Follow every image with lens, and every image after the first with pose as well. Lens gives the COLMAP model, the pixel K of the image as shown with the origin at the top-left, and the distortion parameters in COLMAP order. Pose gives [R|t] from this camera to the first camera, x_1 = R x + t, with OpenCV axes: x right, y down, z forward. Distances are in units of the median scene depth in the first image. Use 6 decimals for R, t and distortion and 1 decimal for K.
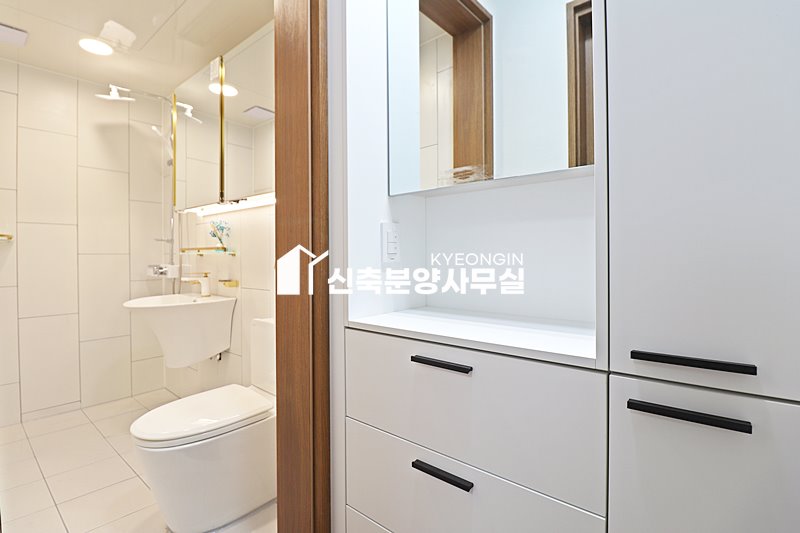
lens RADIAL K [[370.6, 0, 400.8], [0, 370.6, 259.3], [0, 0, 1]] dist [-0.001802, -0.013867]
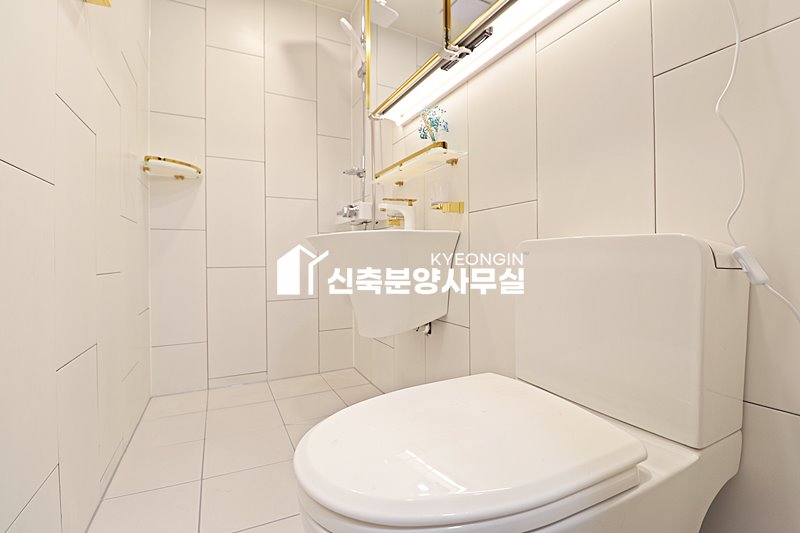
lens RADIAL K [[370.6, 0, 400.8], [0, 370.6, 259.3], [0, 0, 1]] dist [-0.001802, -0.013867]
pose [[0.909801, 0.001692, -0.415042, -0.244139], [-0.002834, 0.999994, -0.002136, 0.131771], [0.415036, 0.003120, 0.909800, 0.357077]]
